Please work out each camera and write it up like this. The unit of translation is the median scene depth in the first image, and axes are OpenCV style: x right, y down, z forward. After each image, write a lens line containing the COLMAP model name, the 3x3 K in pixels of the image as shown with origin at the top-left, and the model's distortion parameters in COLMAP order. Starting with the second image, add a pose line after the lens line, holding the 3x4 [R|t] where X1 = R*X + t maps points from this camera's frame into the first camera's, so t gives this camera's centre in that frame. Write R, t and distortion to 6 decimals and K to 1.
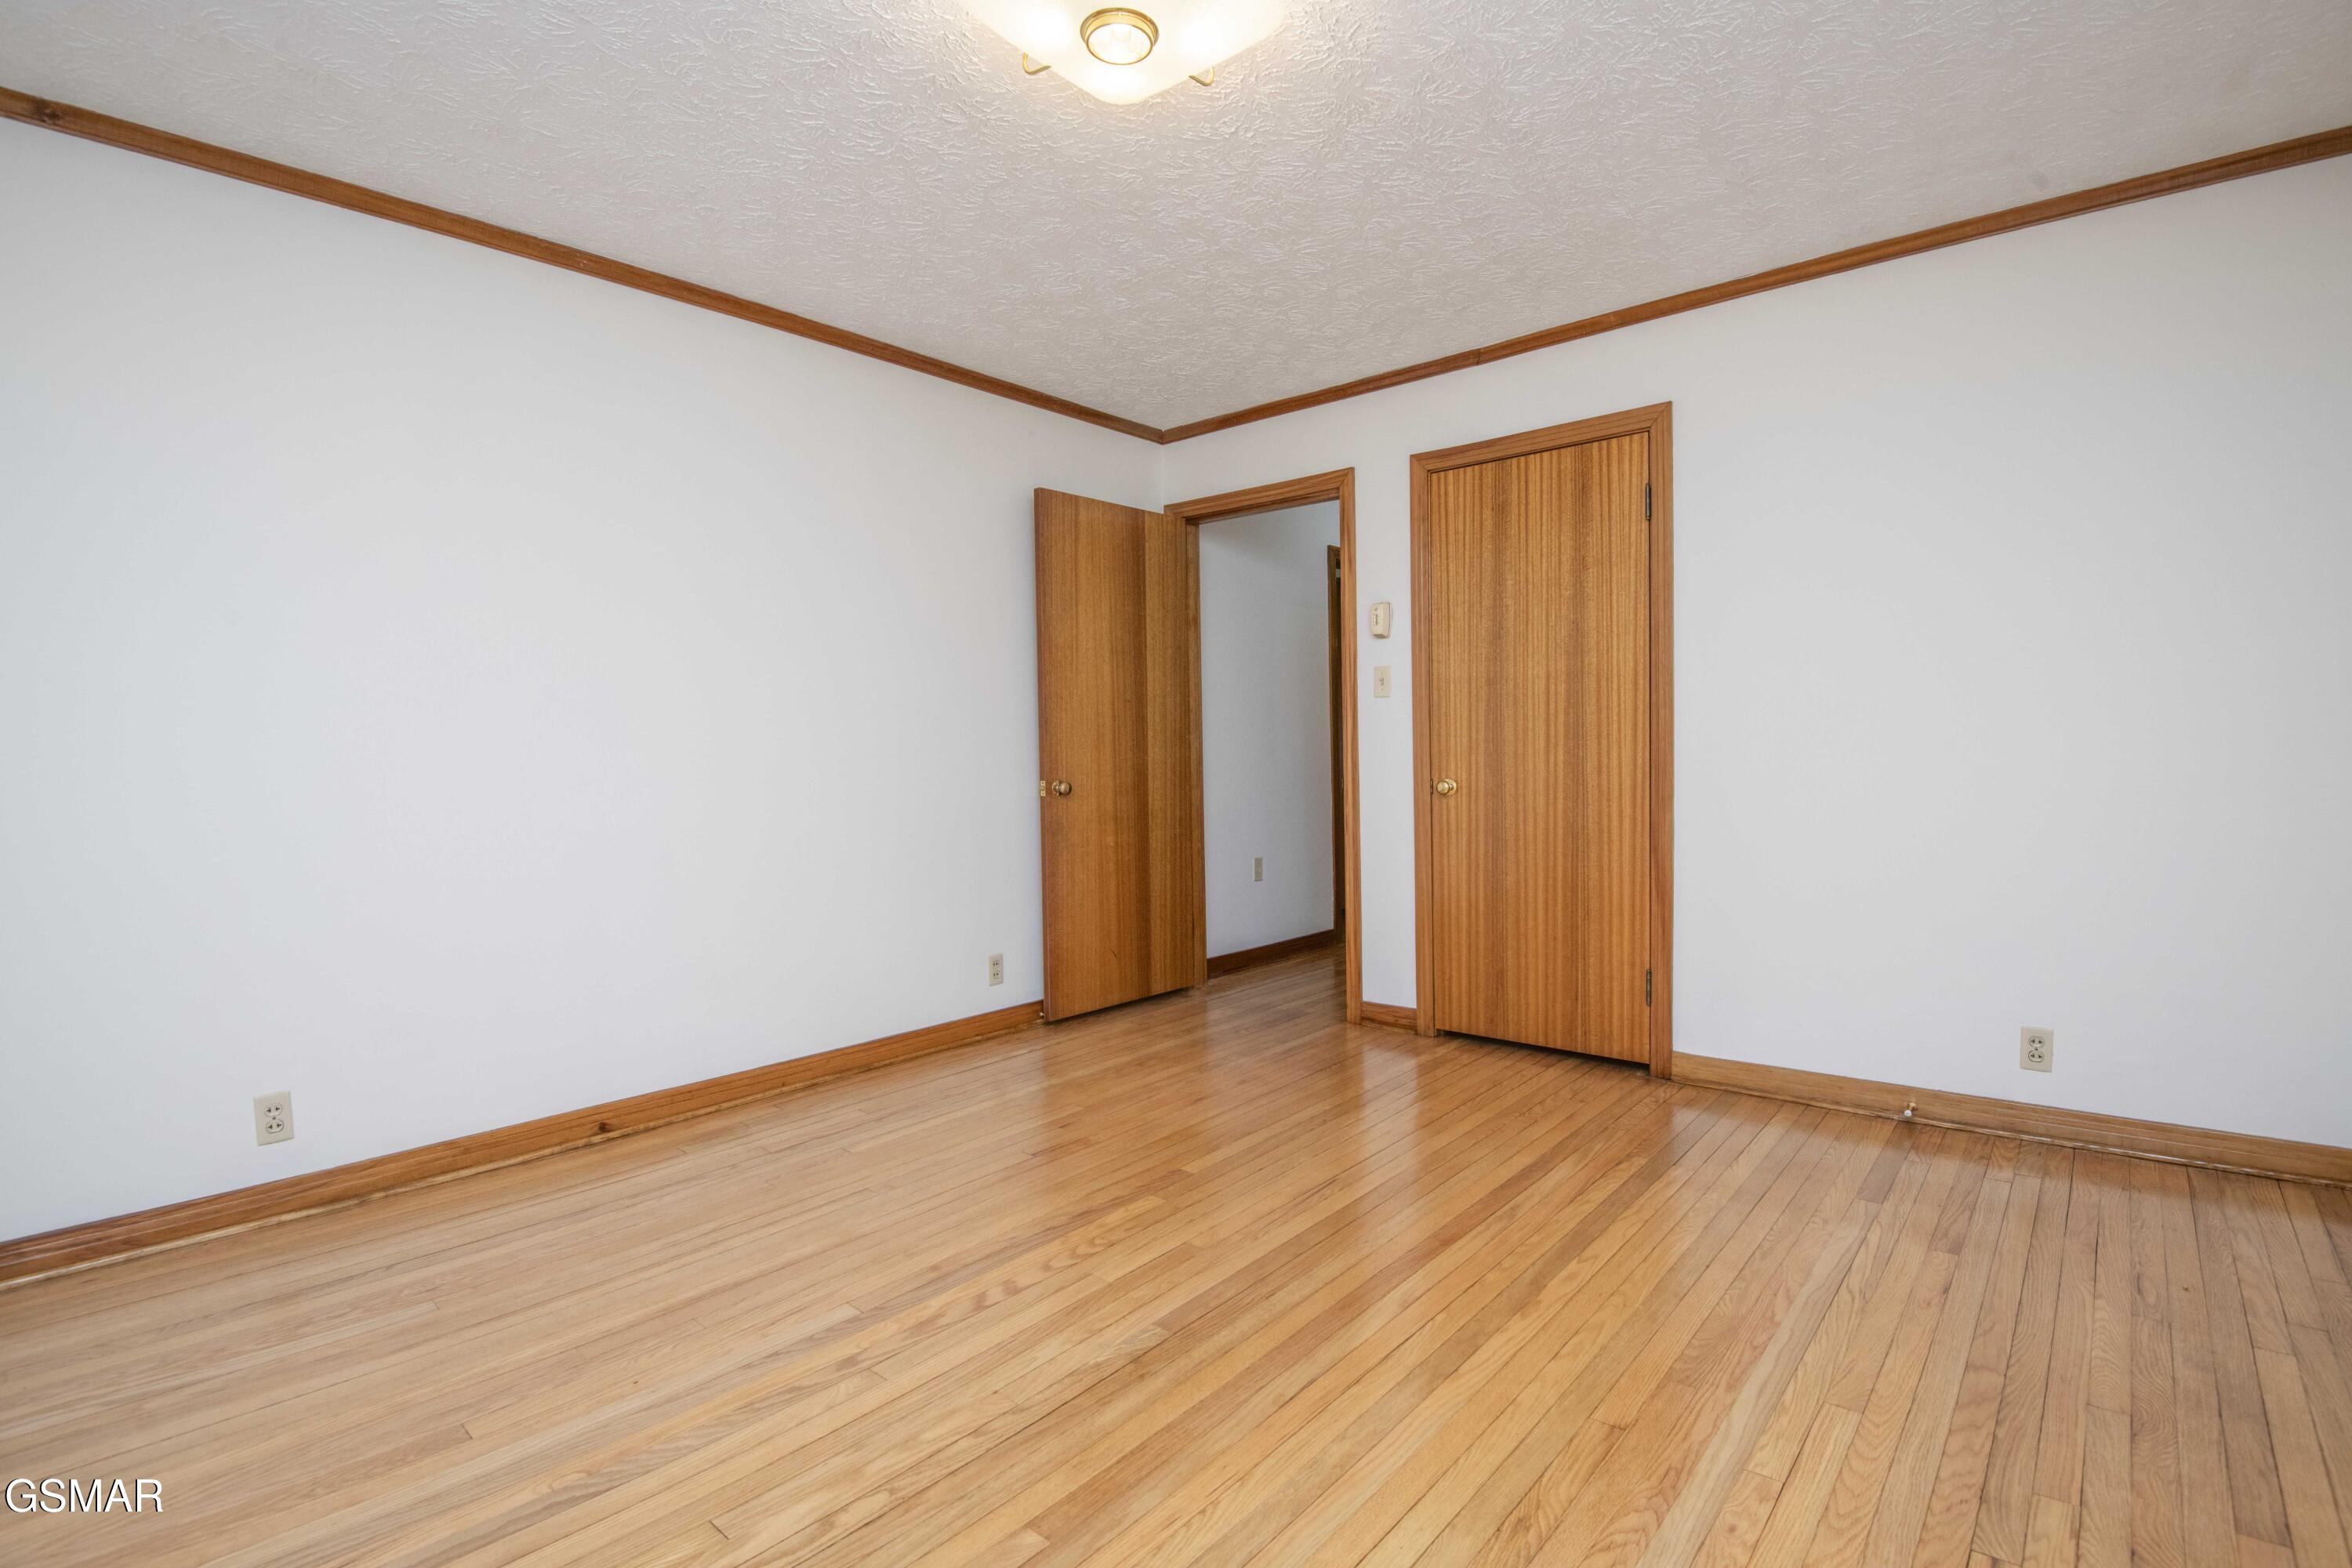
lens RADIAL K [[1089.5, 0, 1184.6], [0, 1089.5, 782.9], [0, 0, 1]] dist [-0.008867, -0.018328]
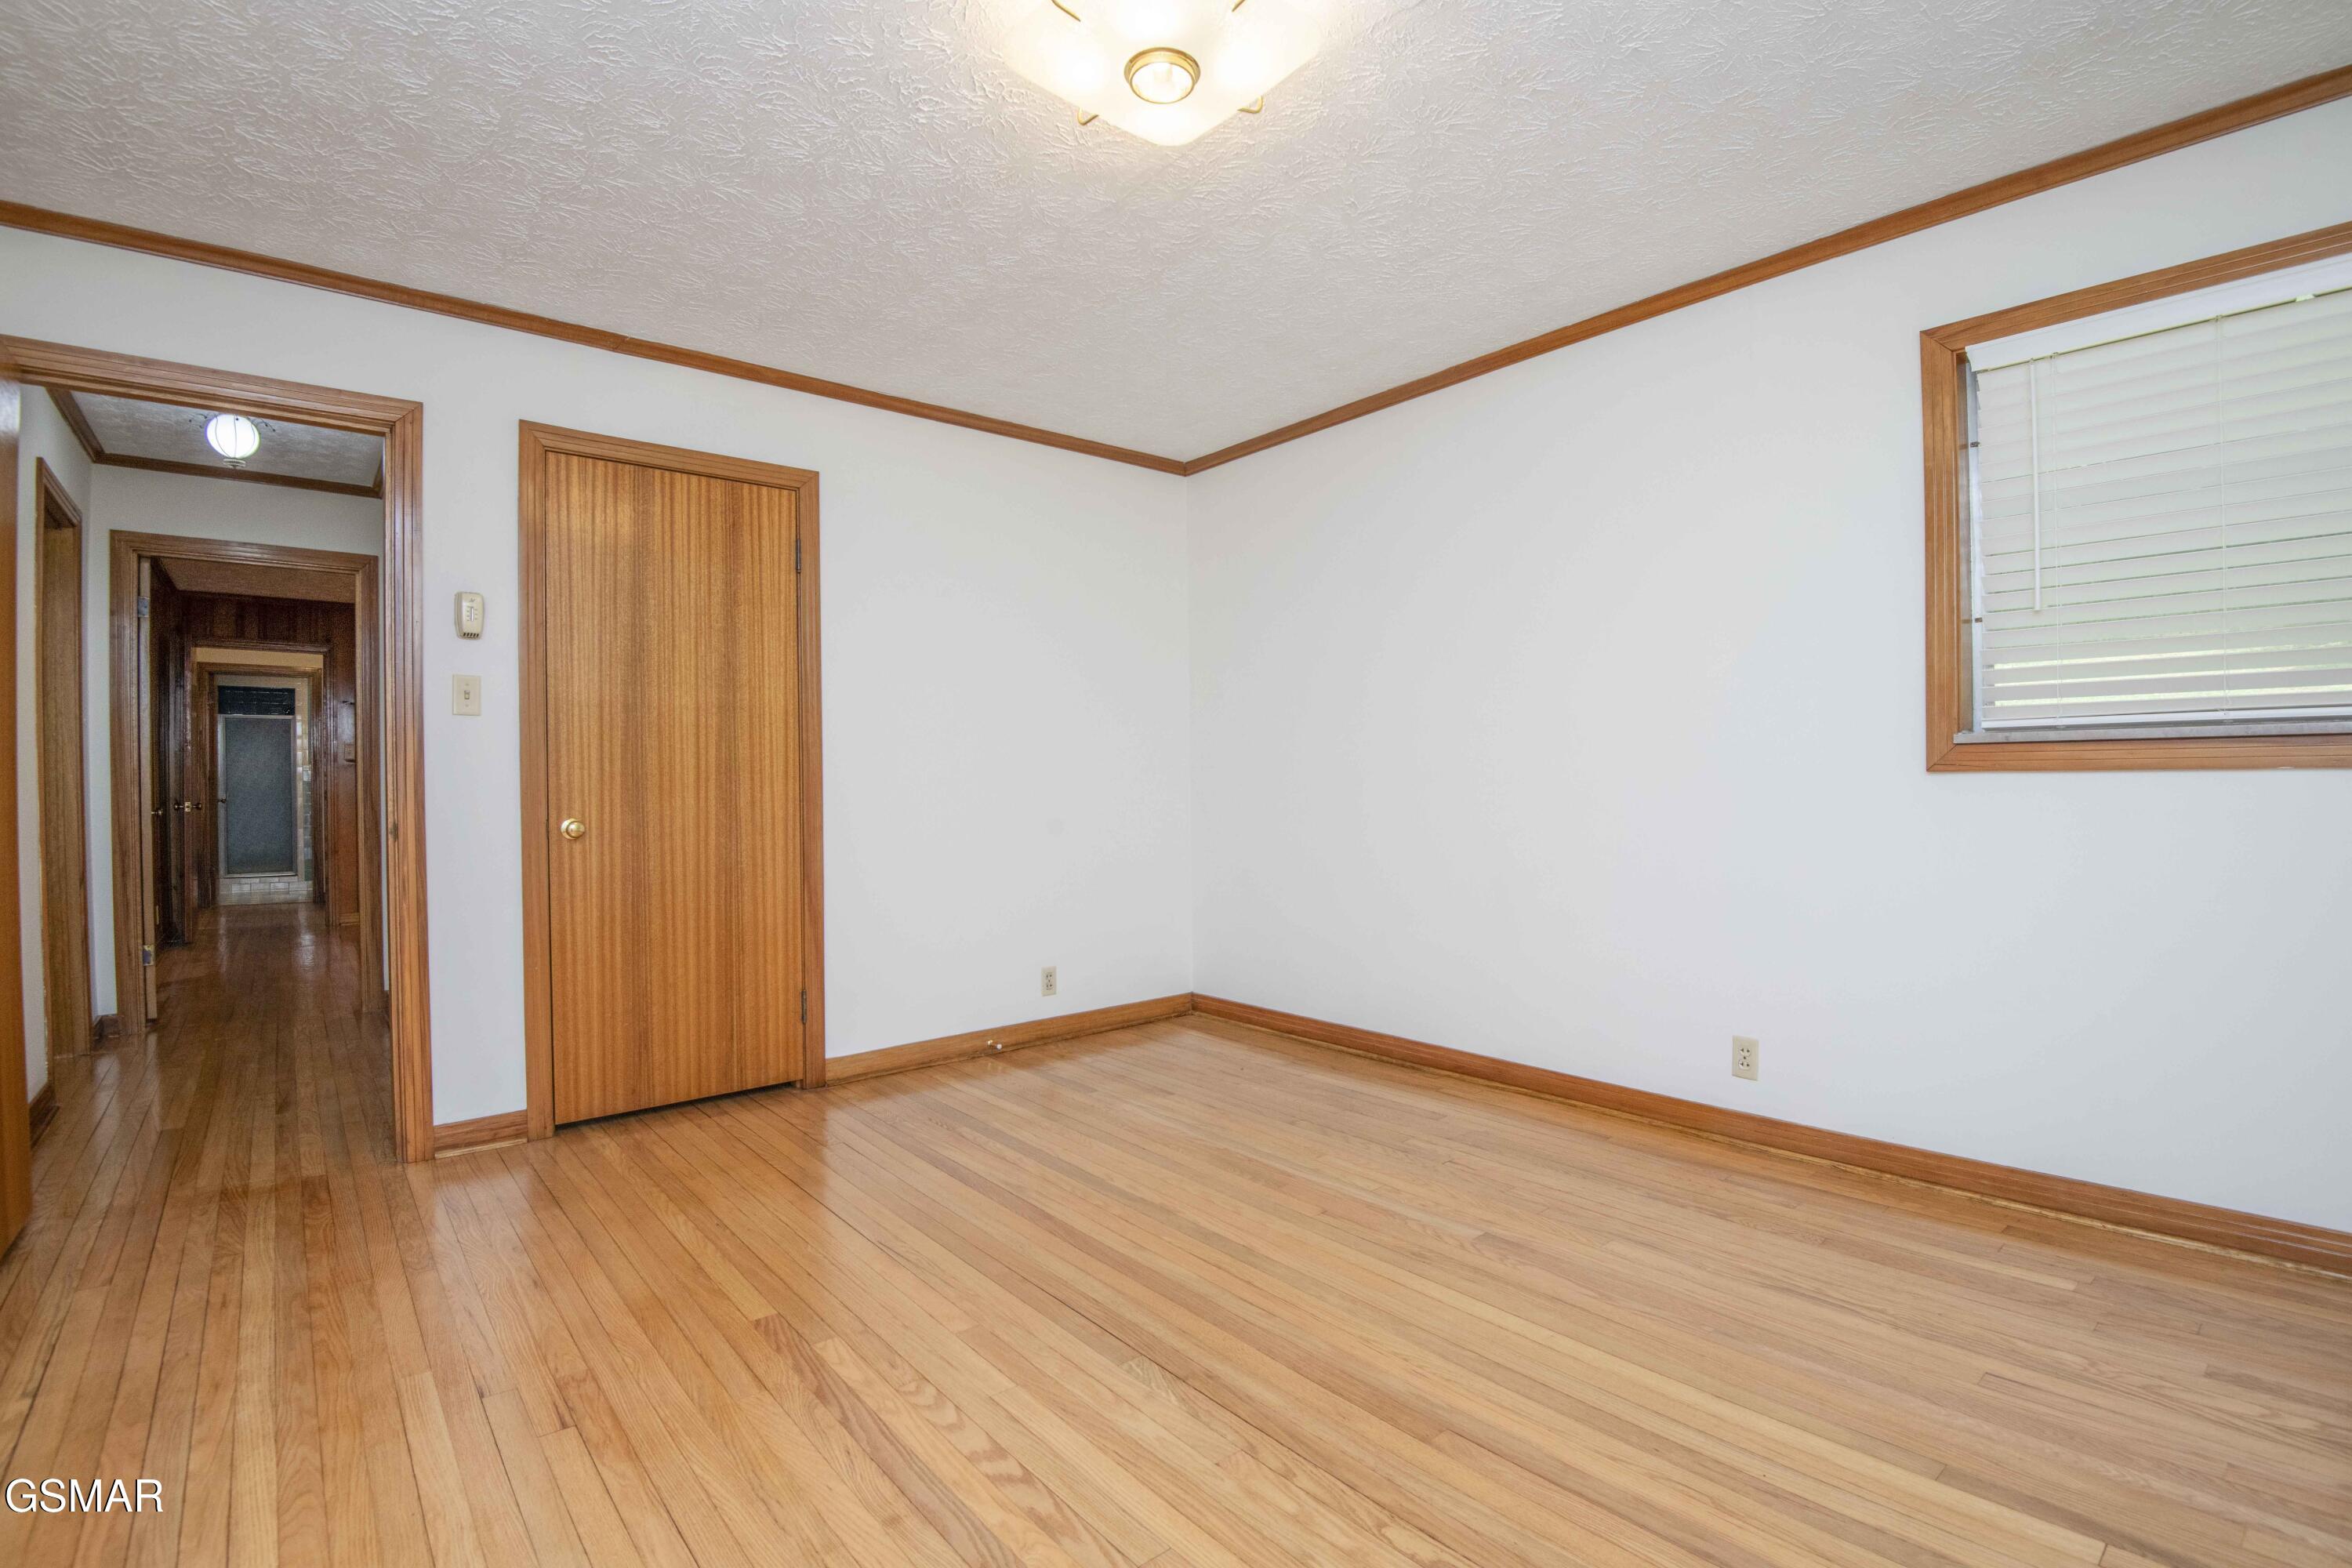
lens RADIAL K [[1089.5, 0, 1184.6], [0, 1089.5, 782.9], [0, 0, 1]] dist [-0.008867, -0.018328]
pose [[0.153477, 0.010780, 0.988093, -0.564260], [0.037347, 0.999163, -0.016701, -0.000061], [-0.987446, 0.039465, 0.152946, 0.446874]]
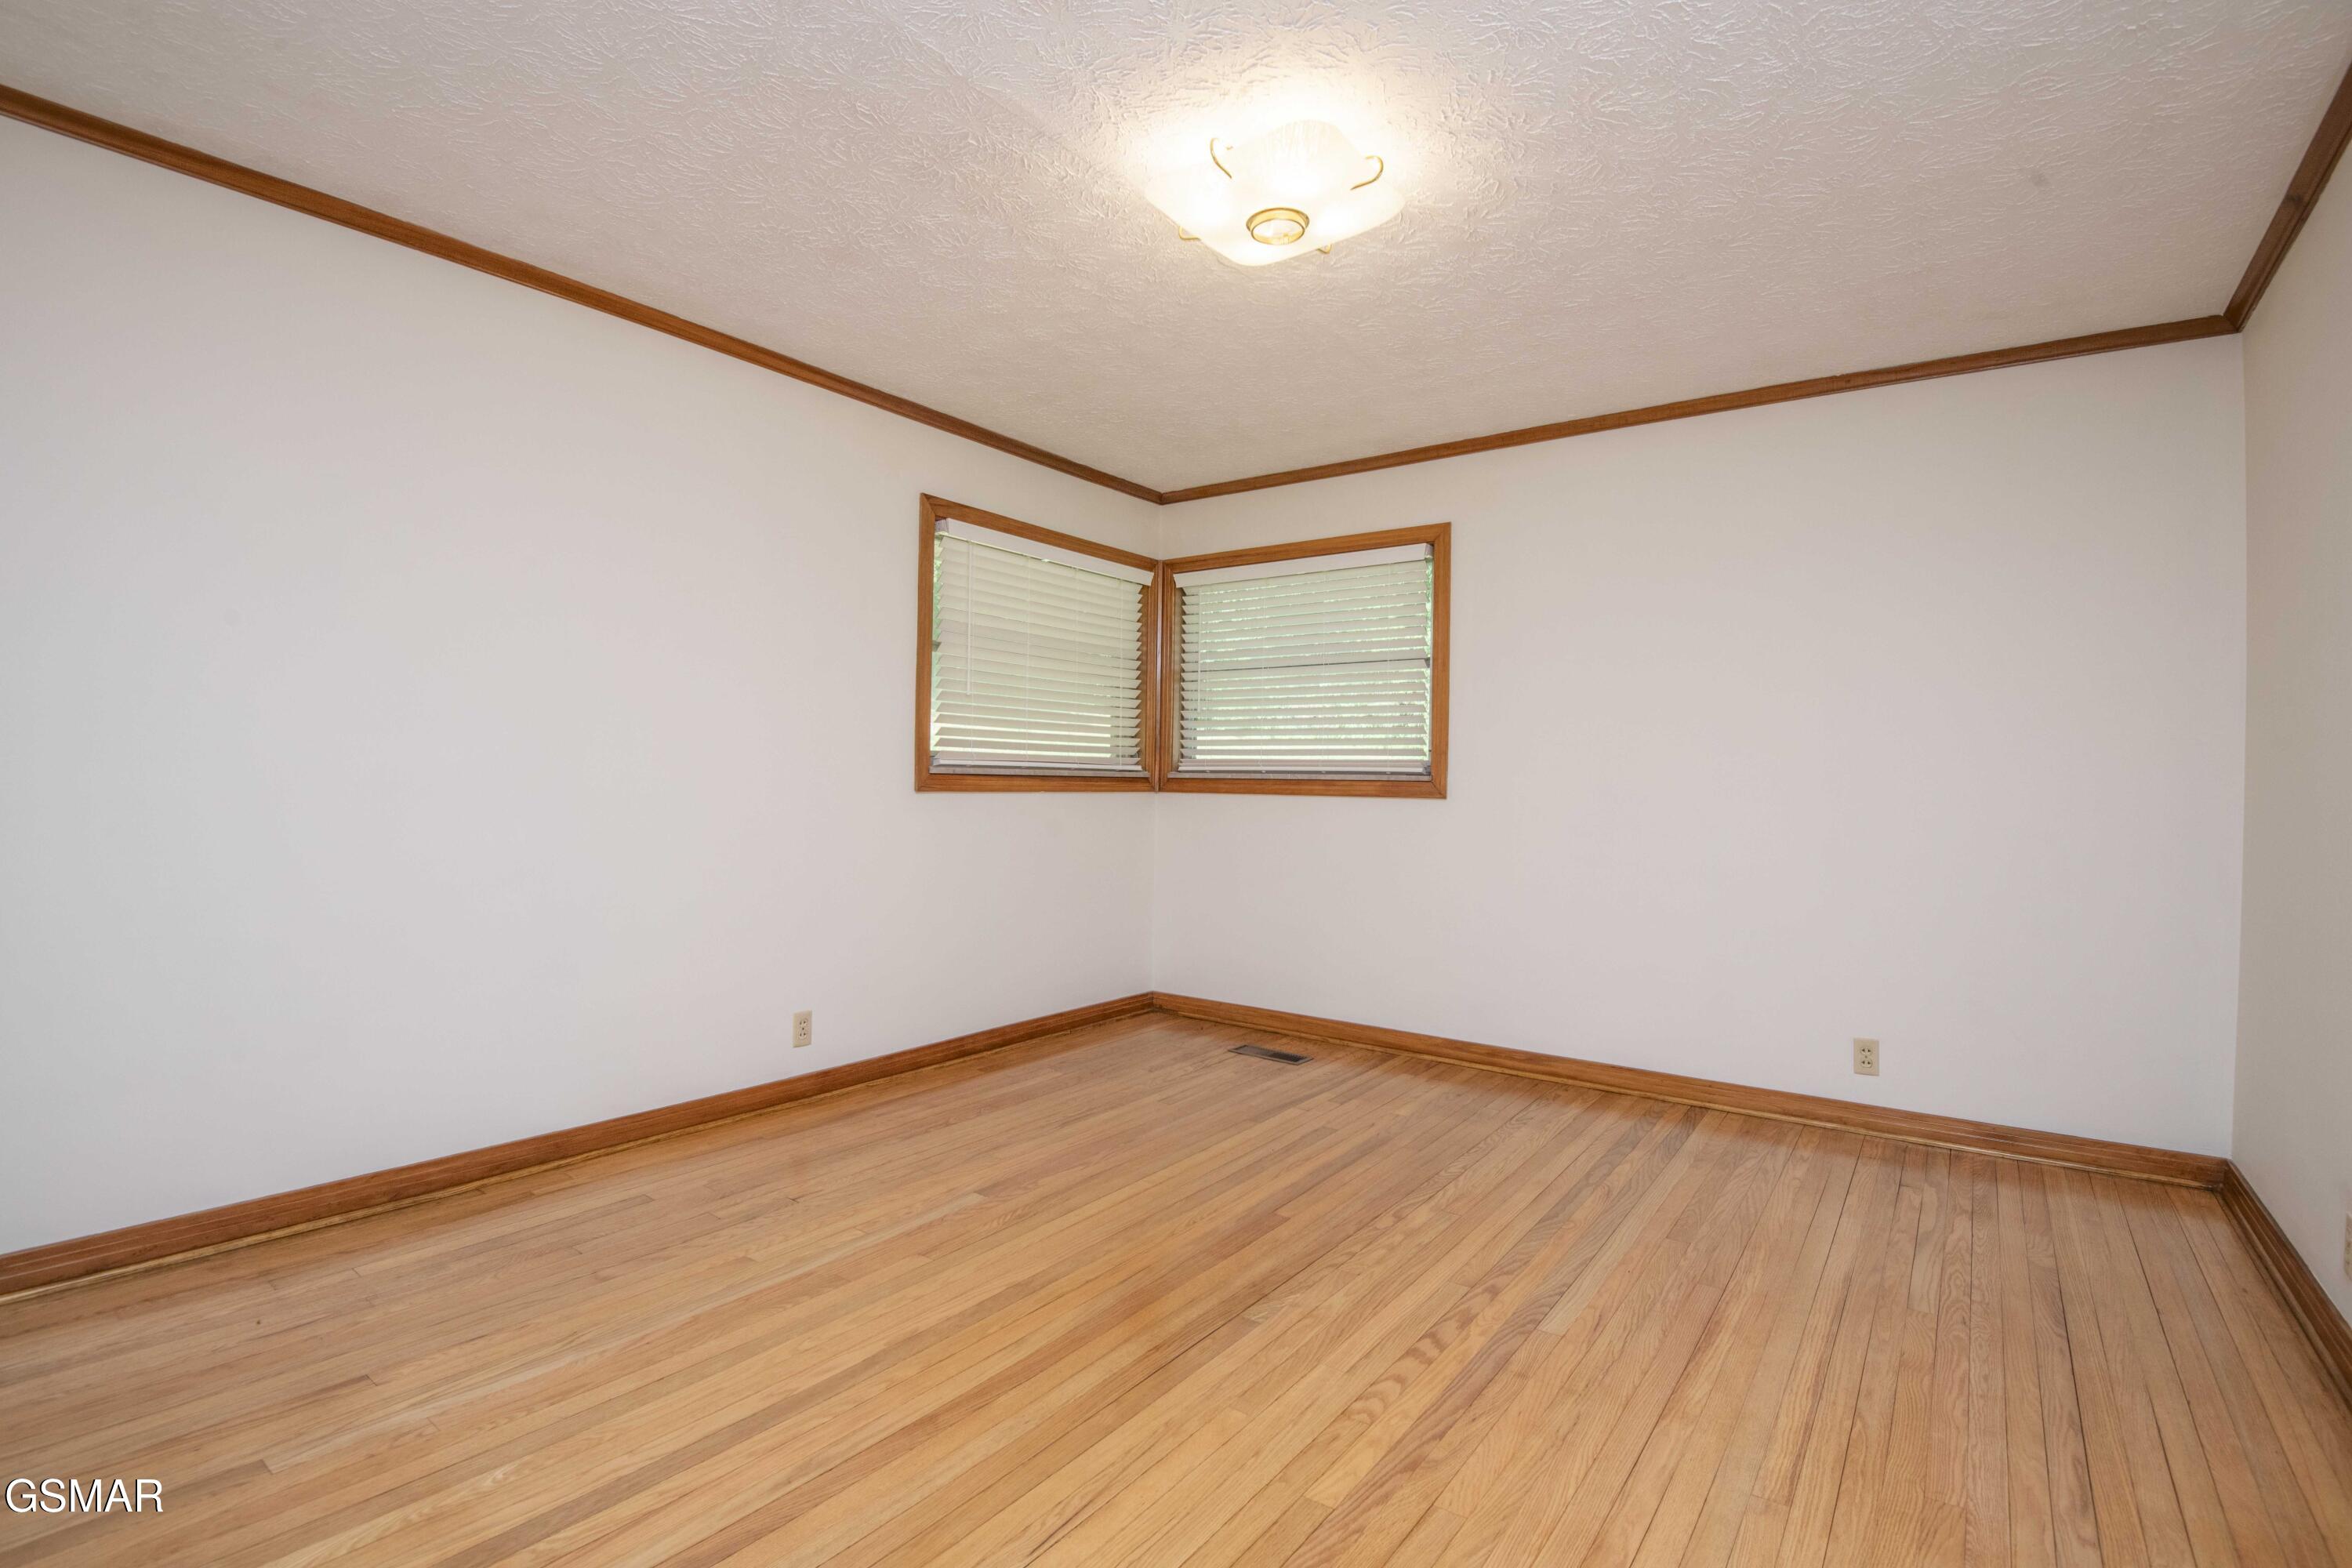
lens RADIAL K [[1089.5, 0, 1184.6], [0, 1089.5, 782.9], [0, 0, 1]] dist [-0.008867, -0.018328]
pose [[-0.996119, -0.001847, -0.087995, 0.082915], [-0.004678, 0.999478, 0.031970, -0.046560], [0.087890, 0.032257, -0.995608, 1.191386]]
